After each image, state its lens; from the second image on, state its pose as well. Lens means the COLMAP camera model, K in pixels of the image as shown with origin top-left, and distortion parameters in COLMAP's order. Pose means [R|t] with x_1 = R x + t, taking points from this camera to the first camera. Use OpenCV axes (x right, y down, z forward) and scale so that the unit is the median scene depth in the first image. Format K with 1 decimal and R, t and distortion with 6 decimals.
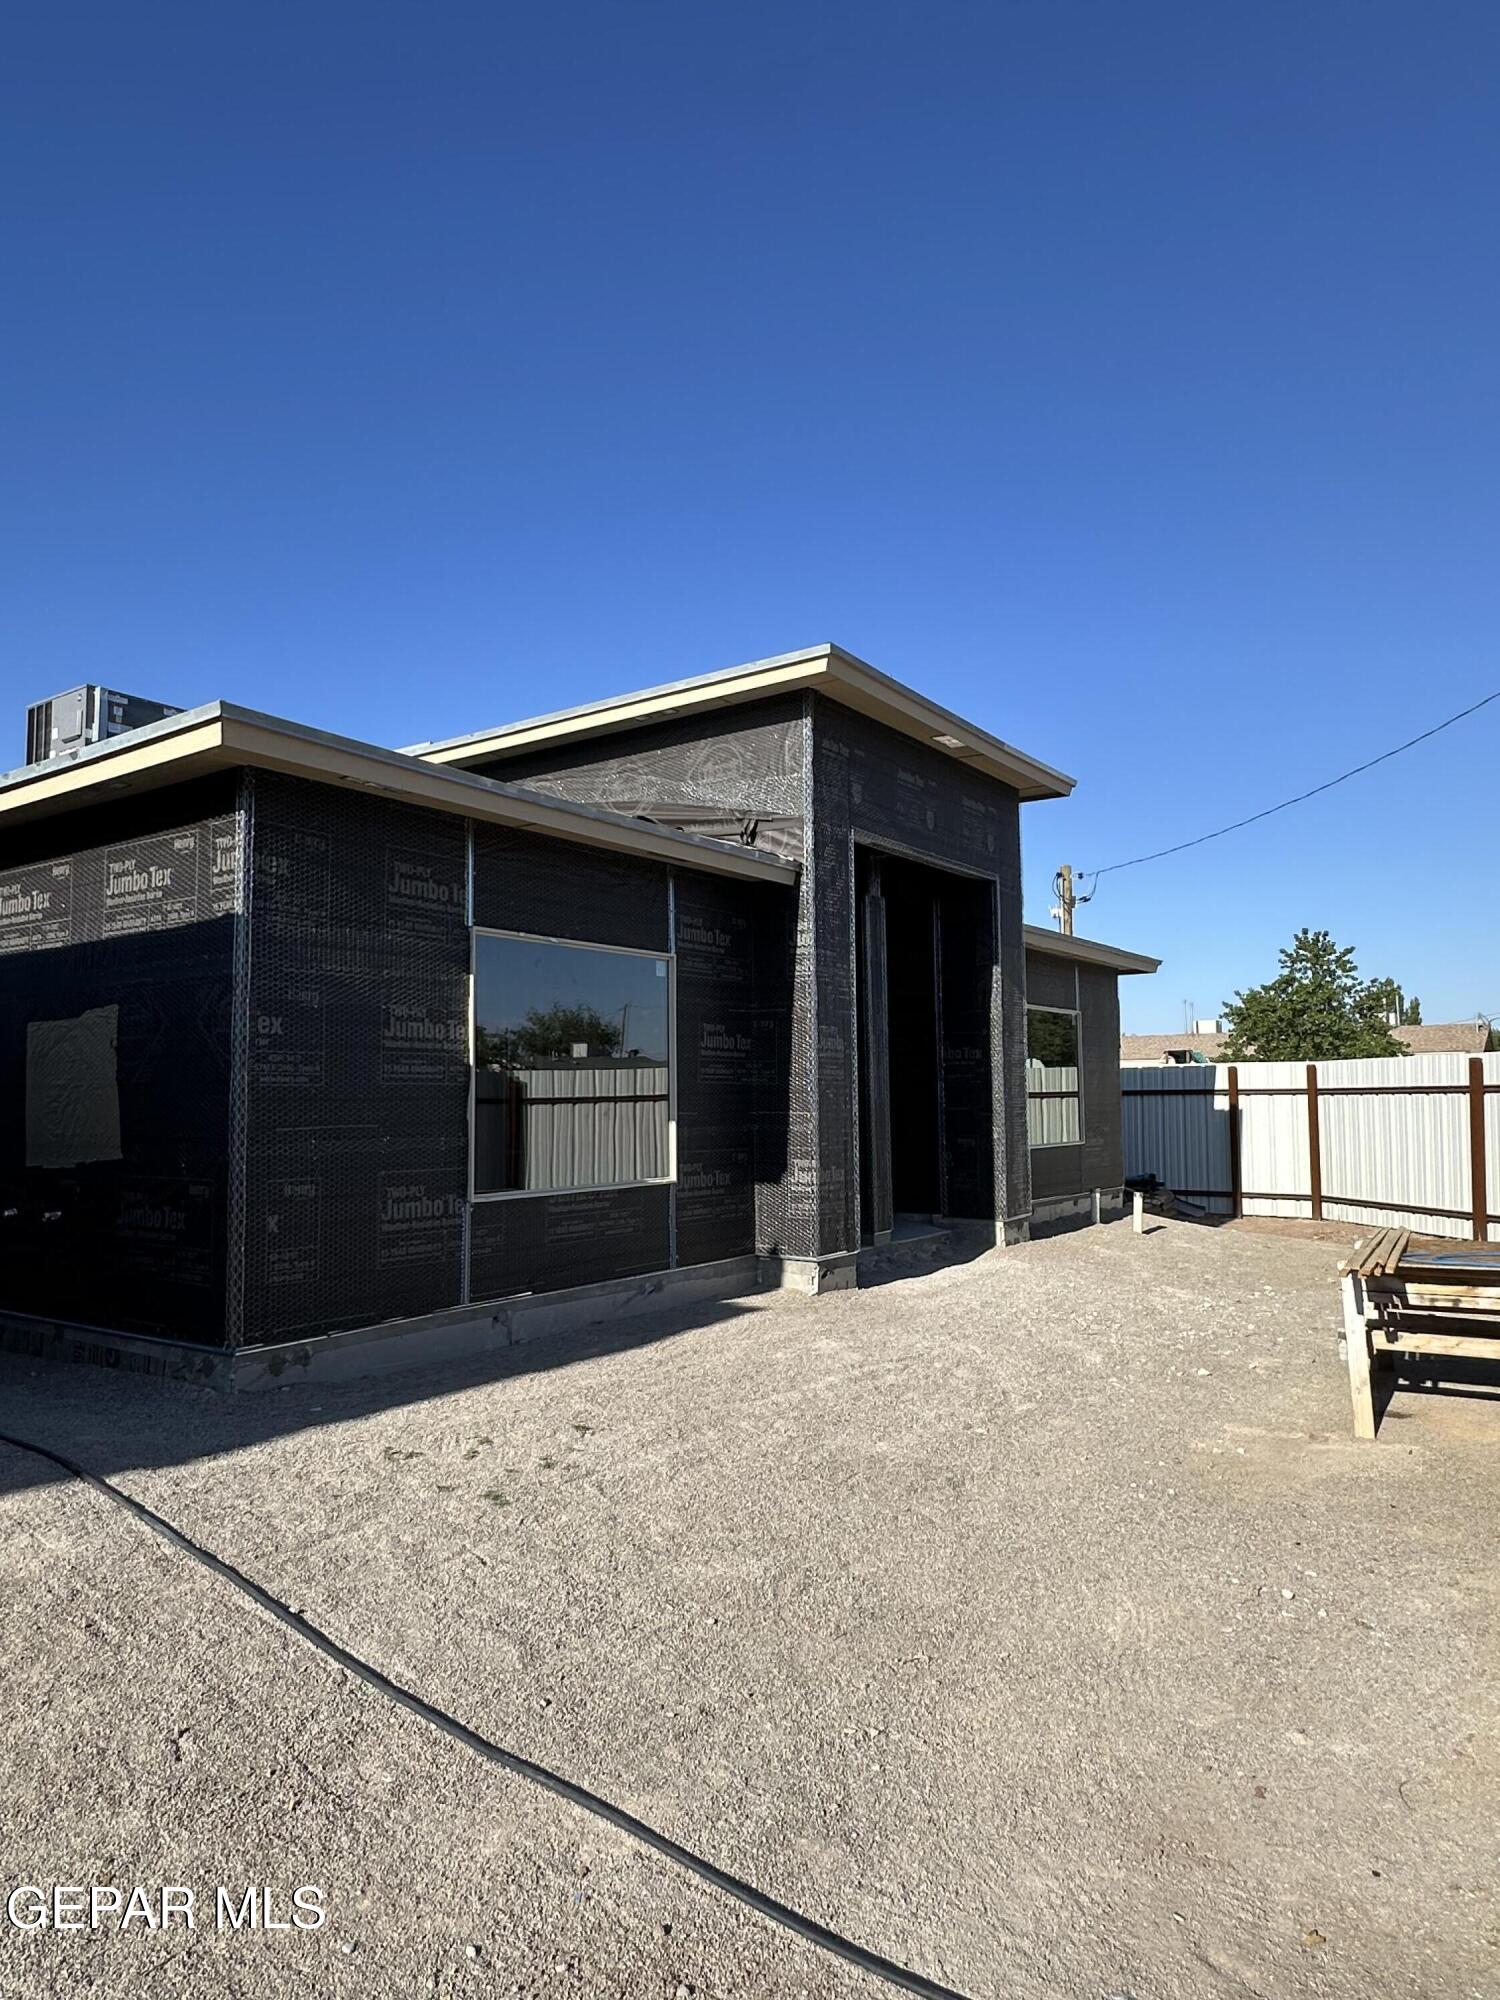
lens RADIAL K [[1282.8, 0, 749.6], [0, 1282.8, 1041.9], [0, 0, 1]] dist [0.002347, 0.000318]
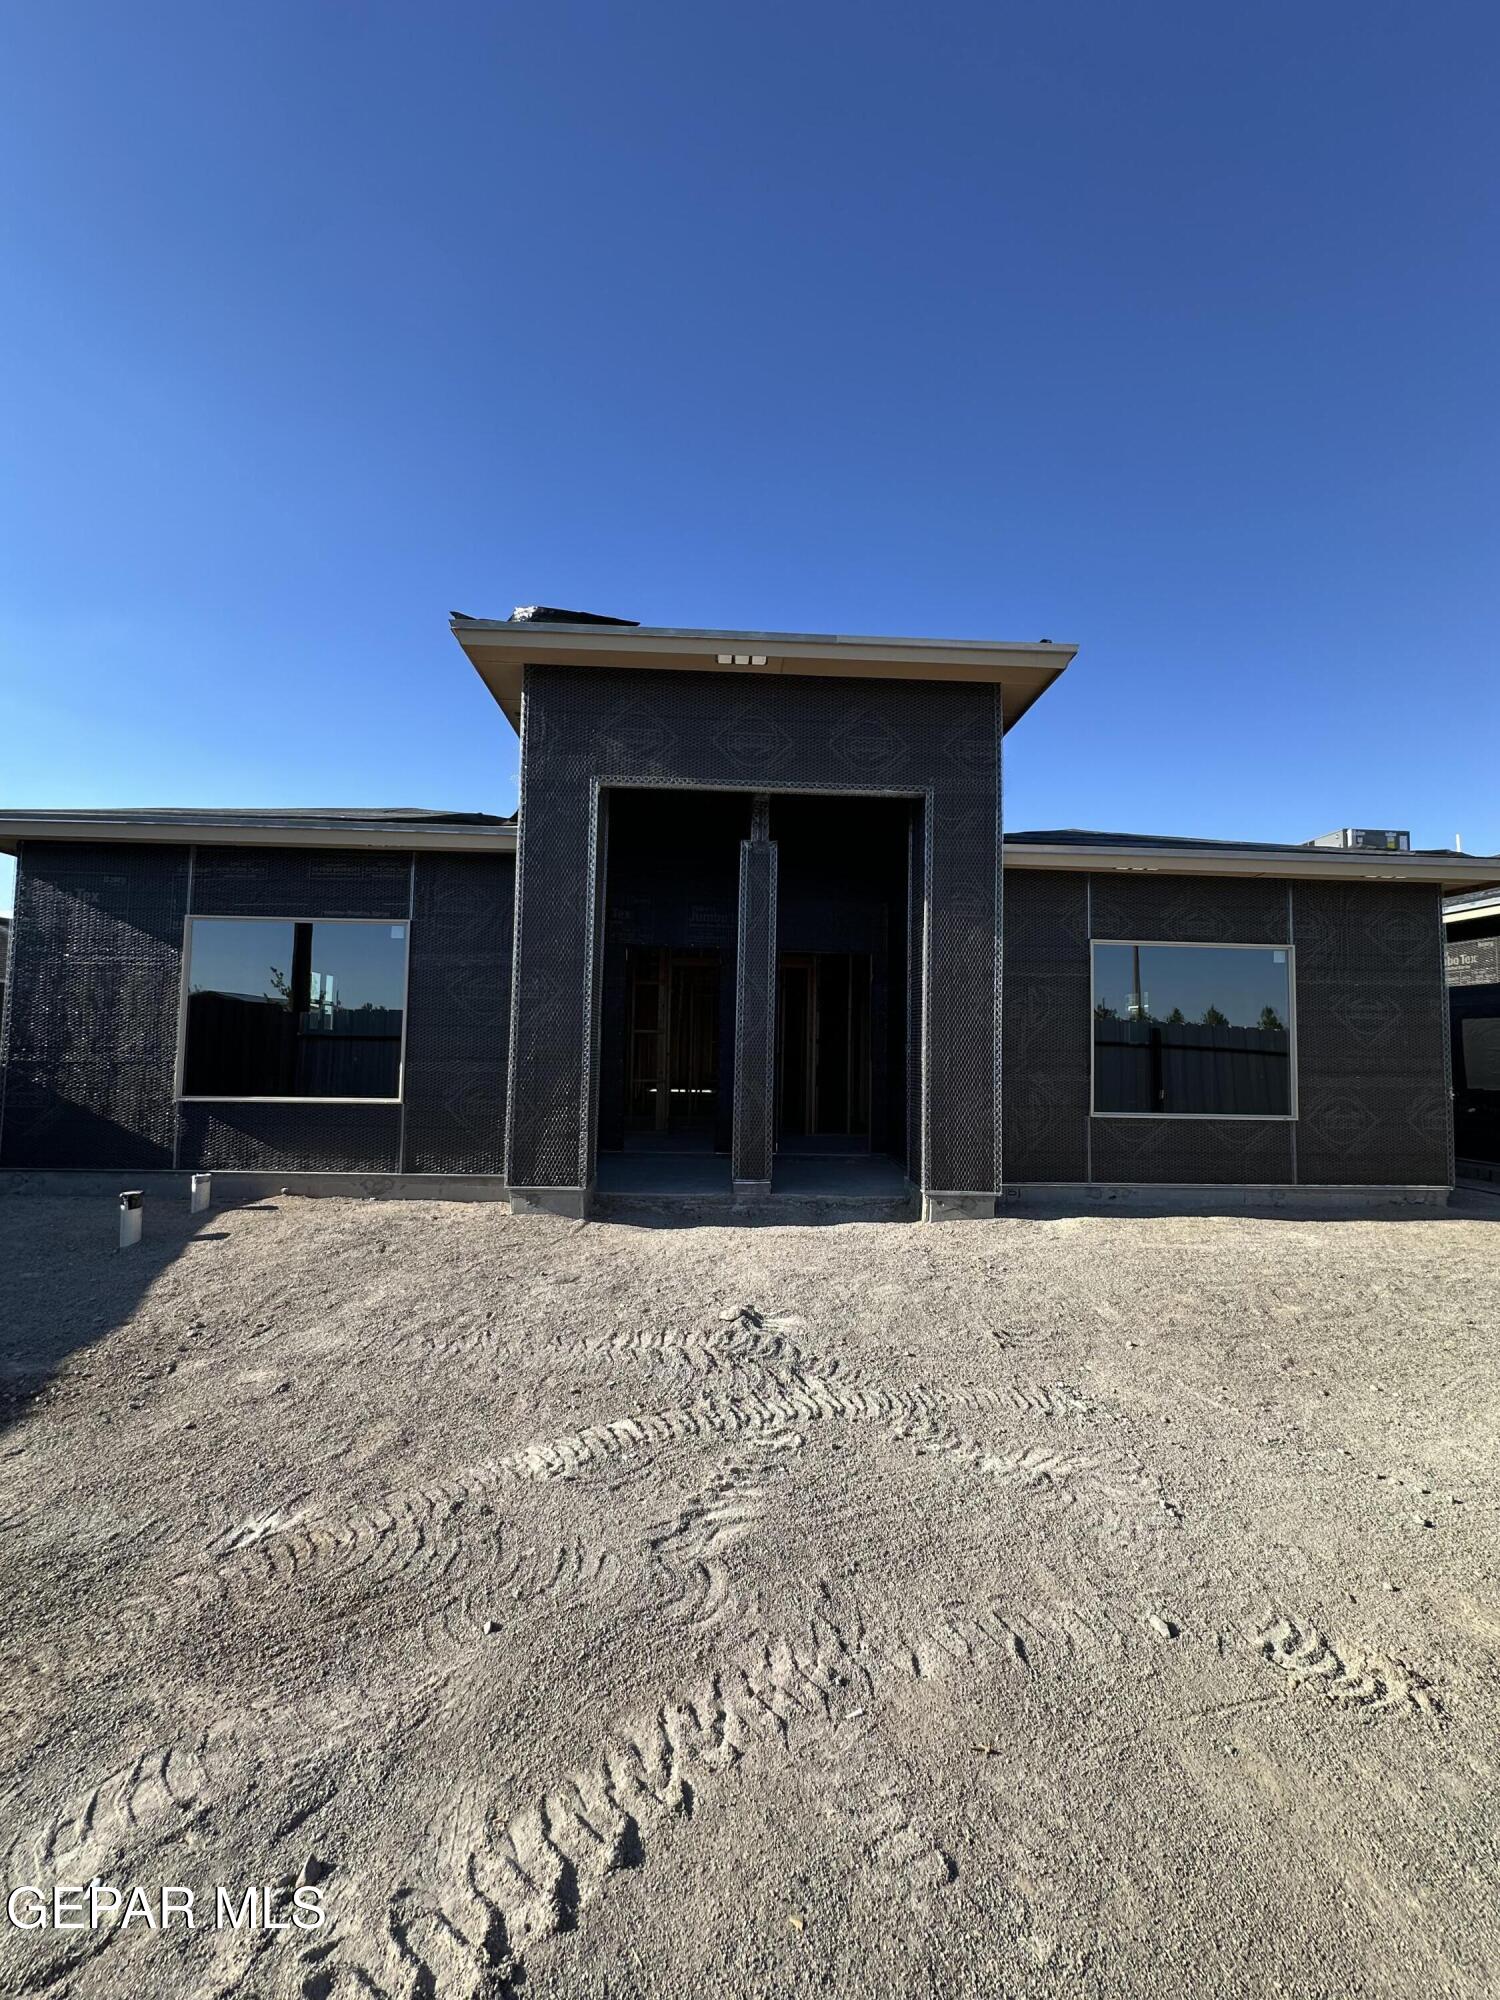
lens RADIAL K [[778.4, 0, 749.1], [0, 778.4, 1048.3], [0, 0, 1]] dist [-0.010618, 0.000044]
pose [[0.613396, 0.044317, -0.788531, 0.692485], [0.002699, 0.998301, 0.058206, 0.012352], [0.789771, -0.037831, 0.612234, 0.751951]]
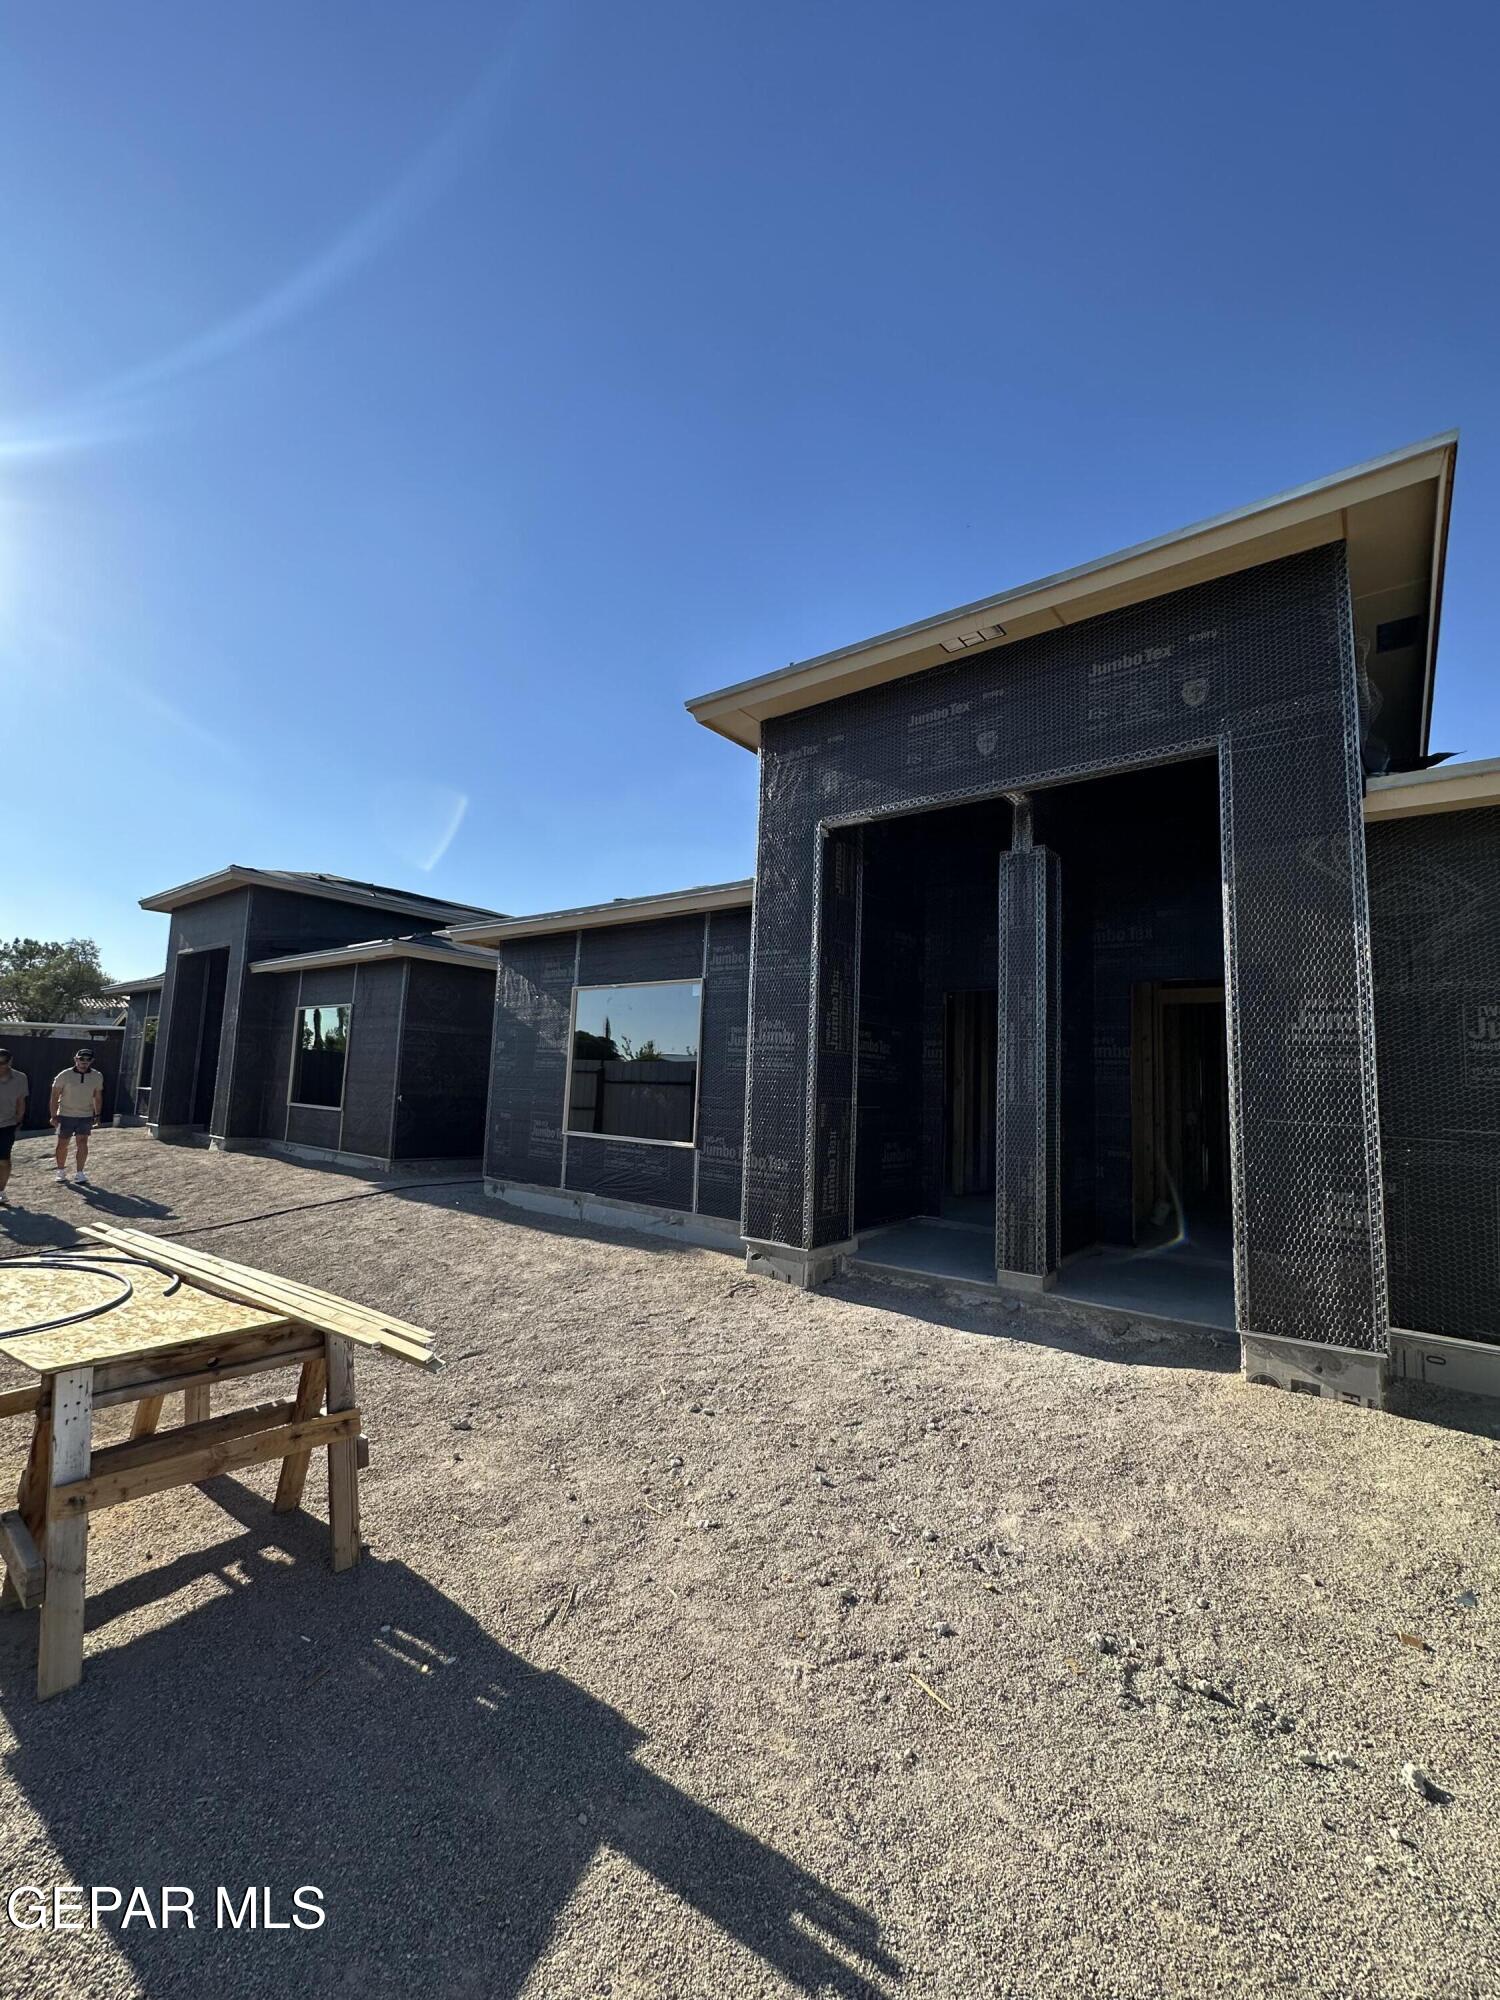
lens RADIAL K [[795.8, 0, 750.0], [0, 795.8, 1000.0], [0, 0, 1]] dist [-0.007388, 0.002198]
pose [[-0.062216, -0.091588, -0.993852, 0.726744], [0.014264, 0.995597, -0.092642, 0.031276], [0.997961, -0.019941, -0.060636, 1.037058]]
